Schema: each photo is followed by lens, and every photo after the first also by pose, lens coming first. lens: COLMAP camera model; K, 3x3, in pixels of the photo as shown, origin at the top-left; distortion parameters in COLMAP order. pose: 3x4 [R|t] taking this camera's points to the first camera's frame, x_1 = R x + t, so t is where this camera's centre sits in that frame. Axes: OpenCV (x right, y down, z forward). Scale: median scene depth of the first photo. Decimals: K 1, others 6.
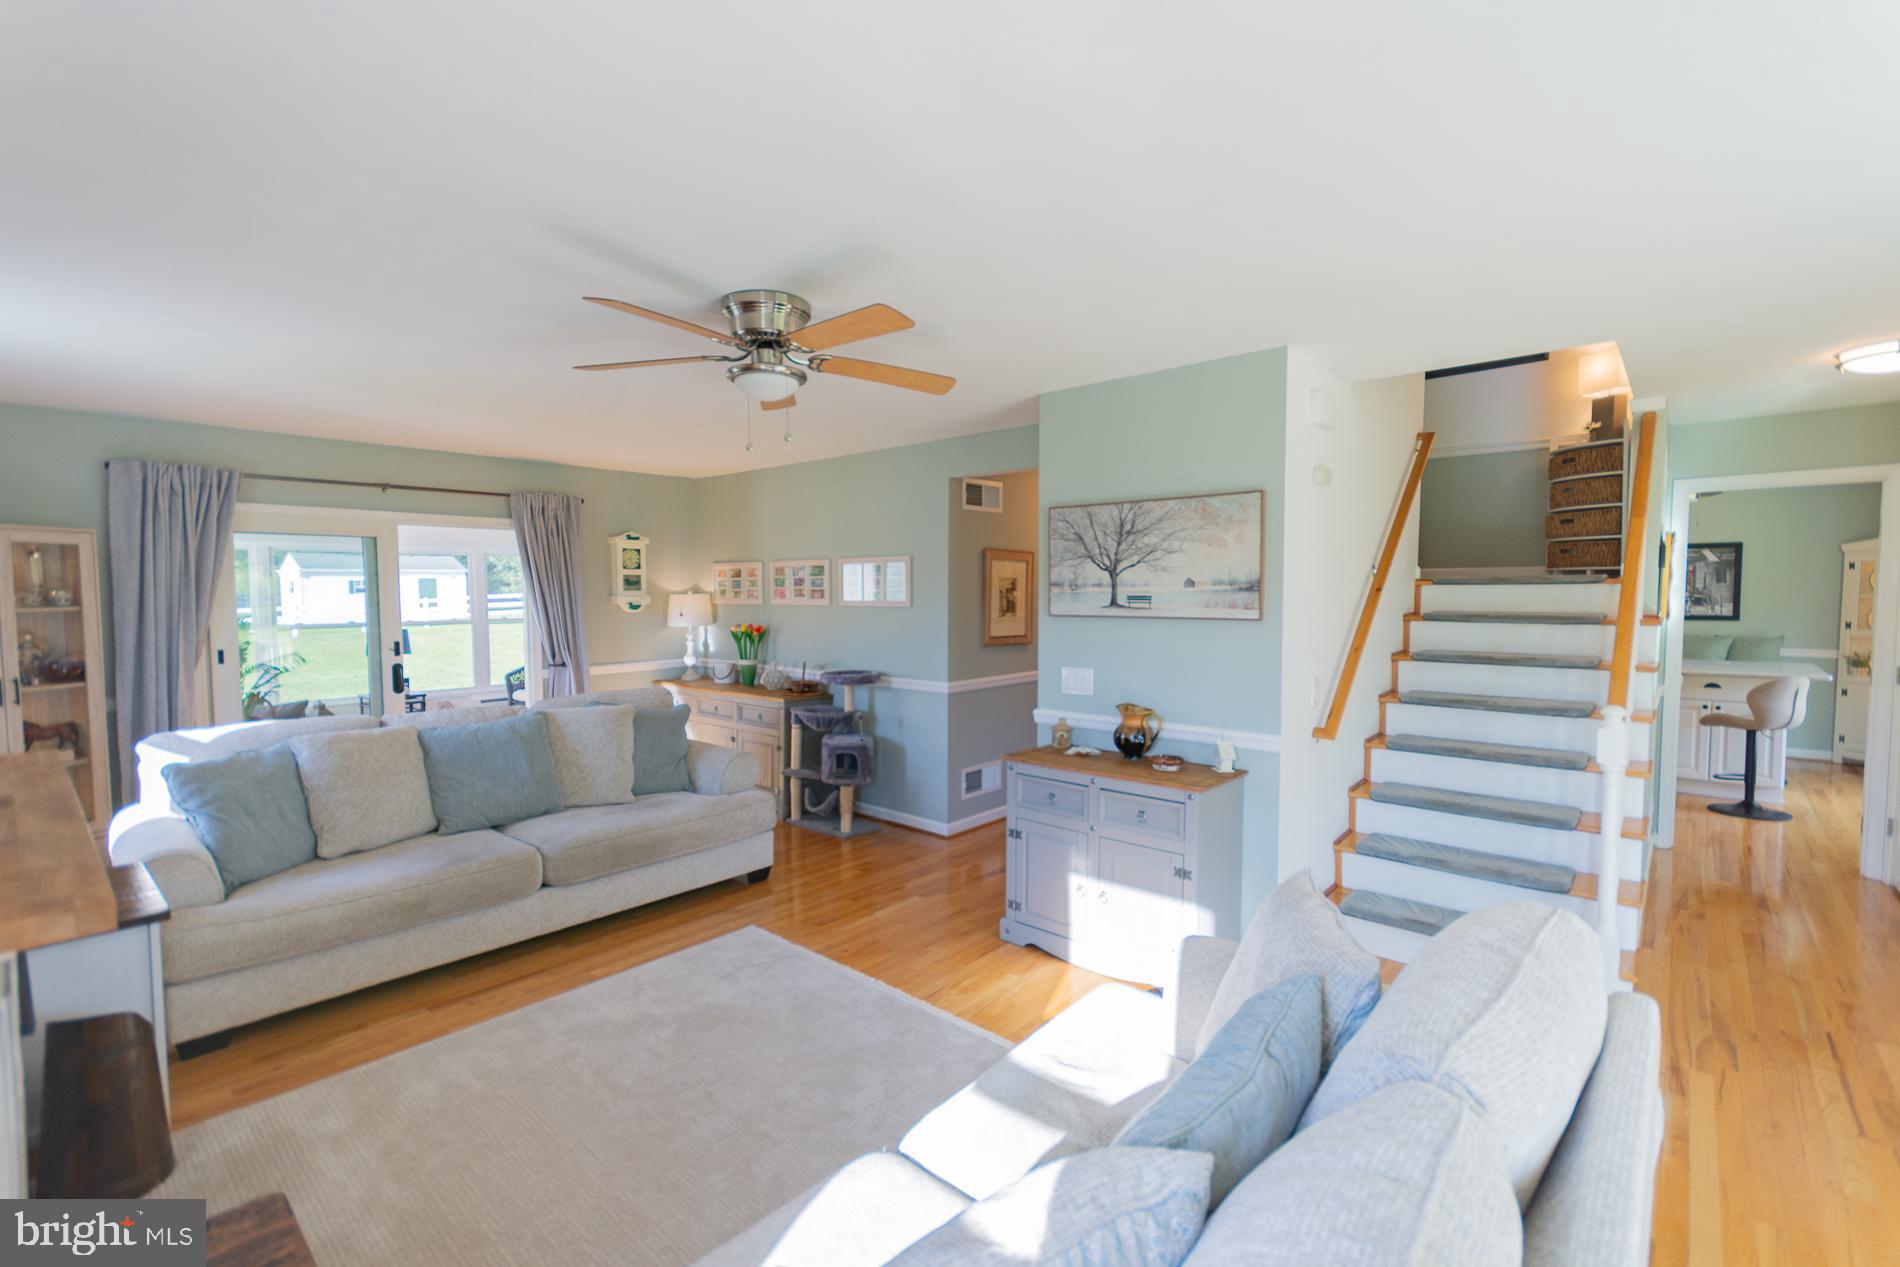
lens RADIAL K [[843.6, 0, 950.0], [0, 843.6, 633.5], [0, 0, 1]] dist [0.003241, -0.000226]
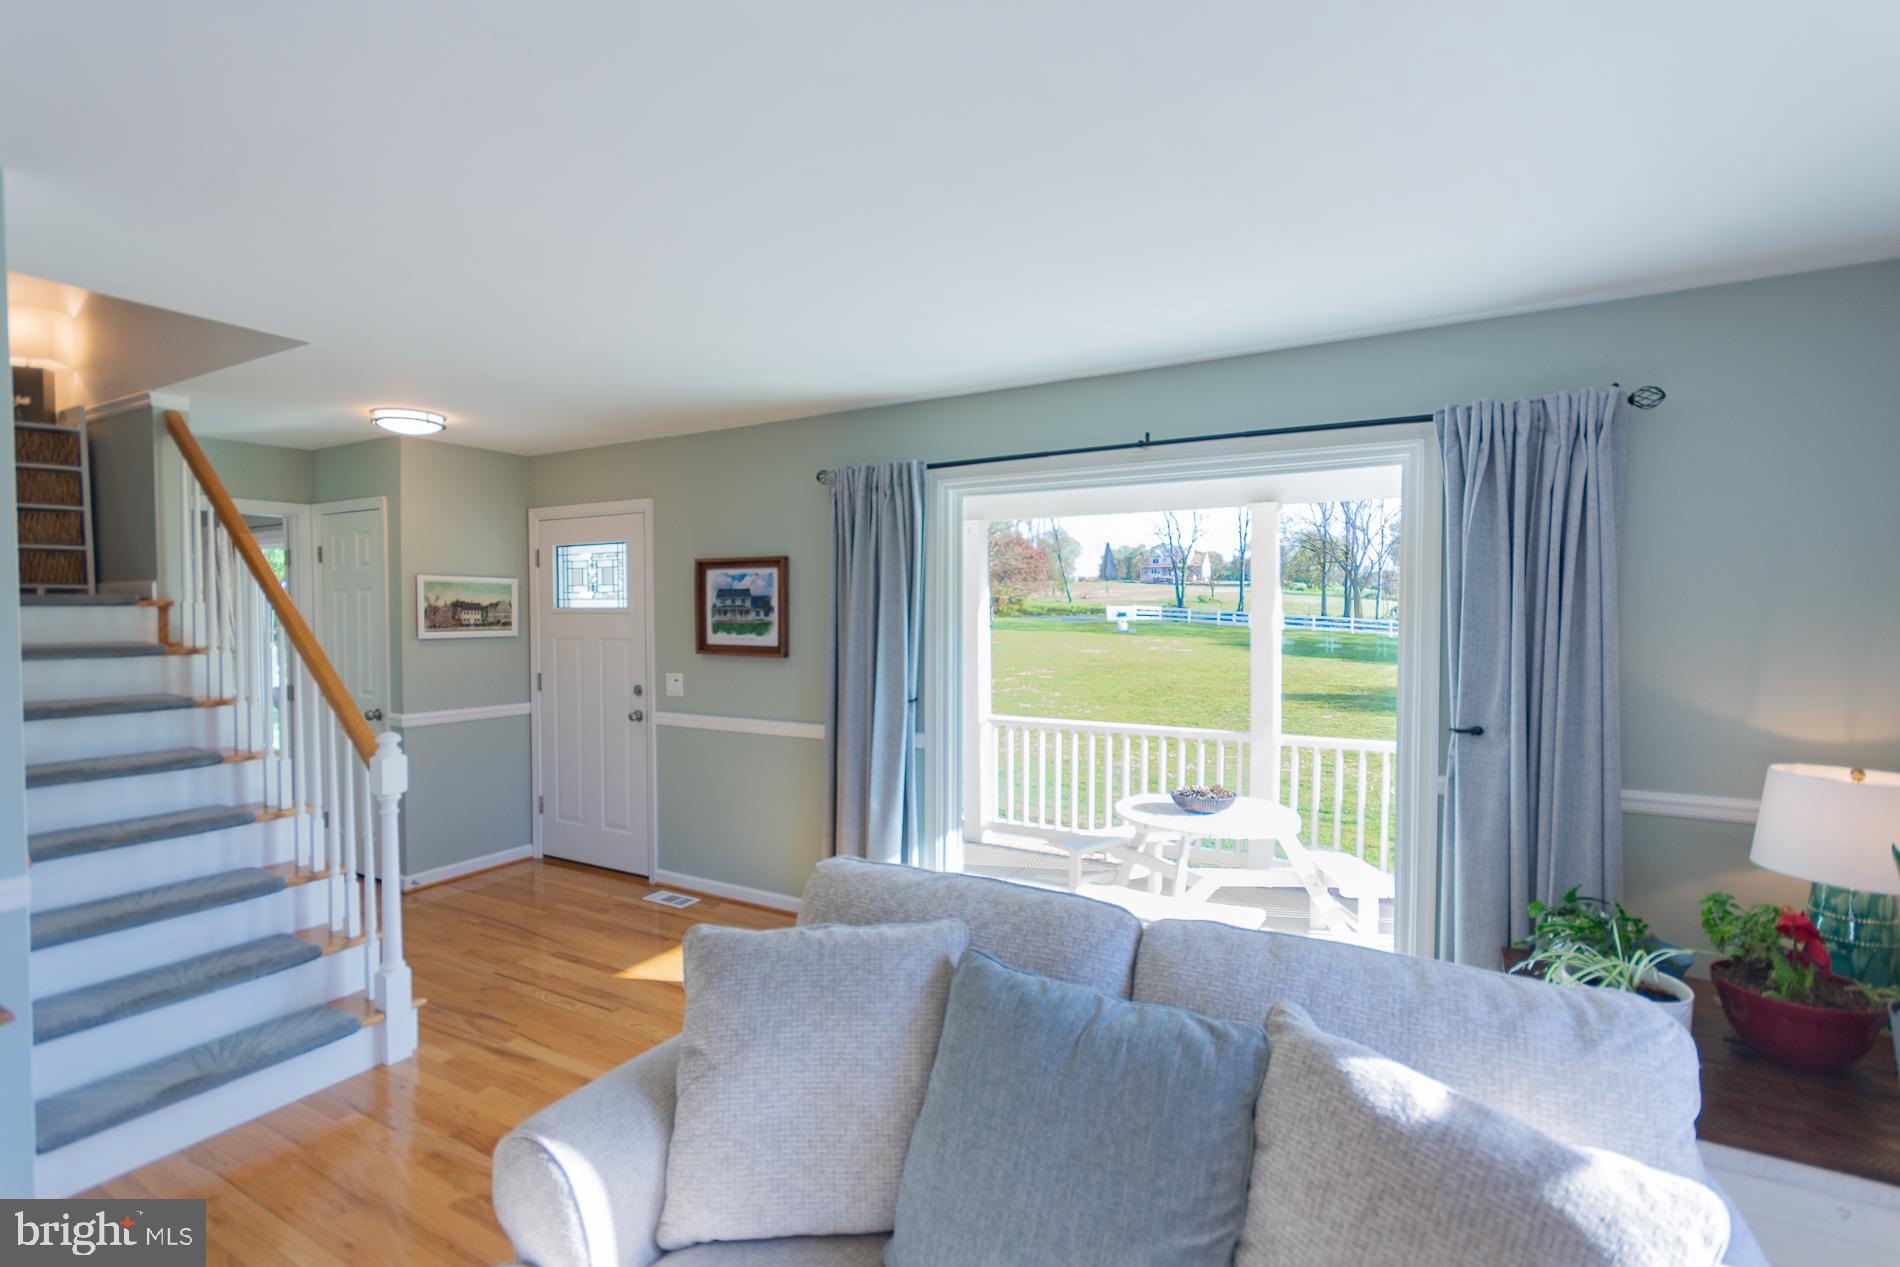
lens RADIAL K [[899.4, 0, 950.0], [0, 899.4, 633.5], [0, 0, 1]] dist [0.001358, 0.000447]
pose [[-0.215263, -0.021586, 0.976317, -0.258537], [0.053704, 0.997981, 0.033906, -0.020306], [-0.975078, 0.059731, -0.213670, 0.428320]]
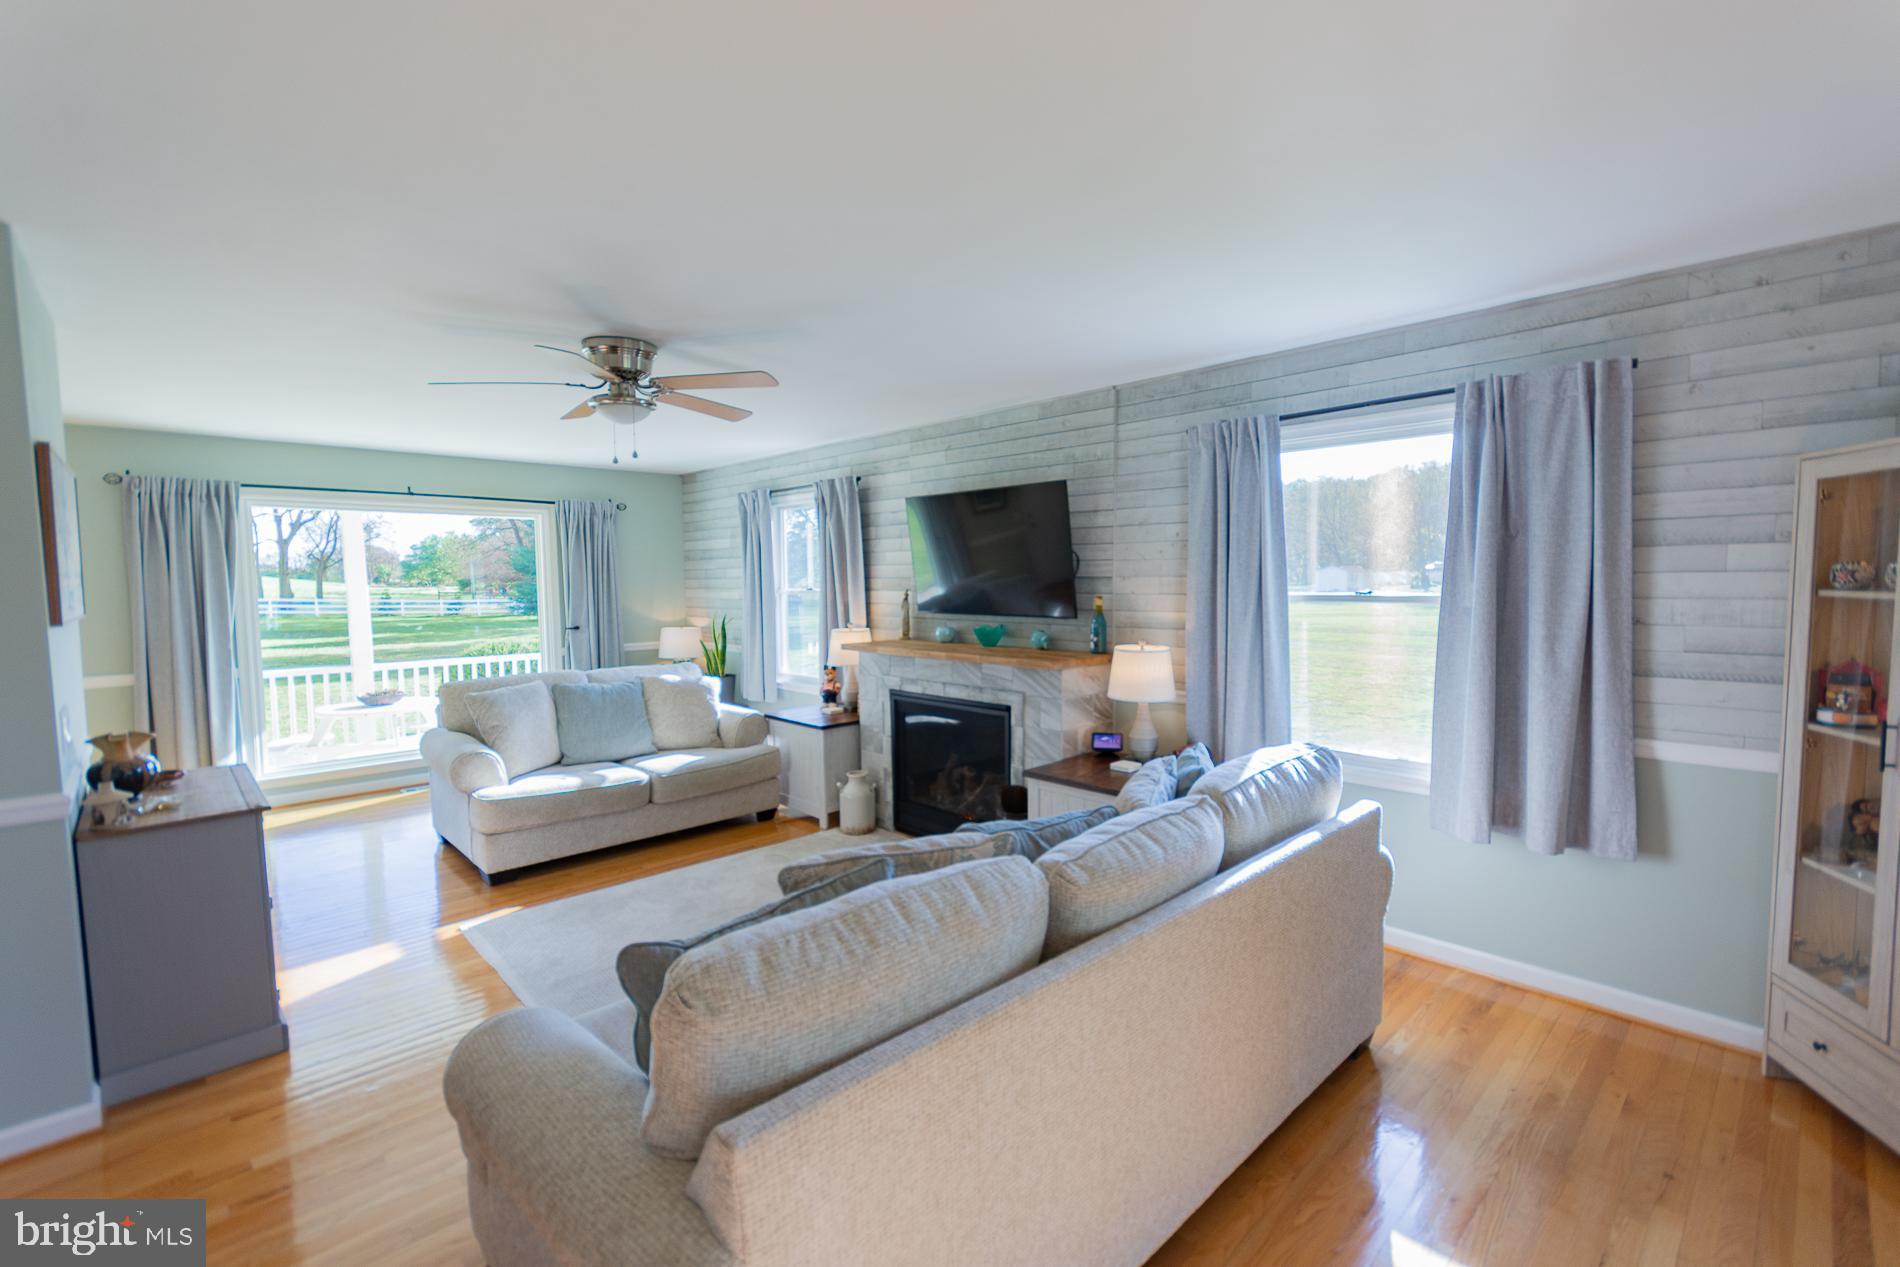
lens RADIAL K [[832.4, 0, 946.9], [0, 832.4, 636.2], [0, 0, 1]] dist [0.007741, -0.000733]
pose [[-0.996364, 0.006930, 0.084911, -0.586916], [0.017362, 0.992287, 0.122736, -0.082191], [-0.083405, 0.123764, -0.988800, 1.643986]]
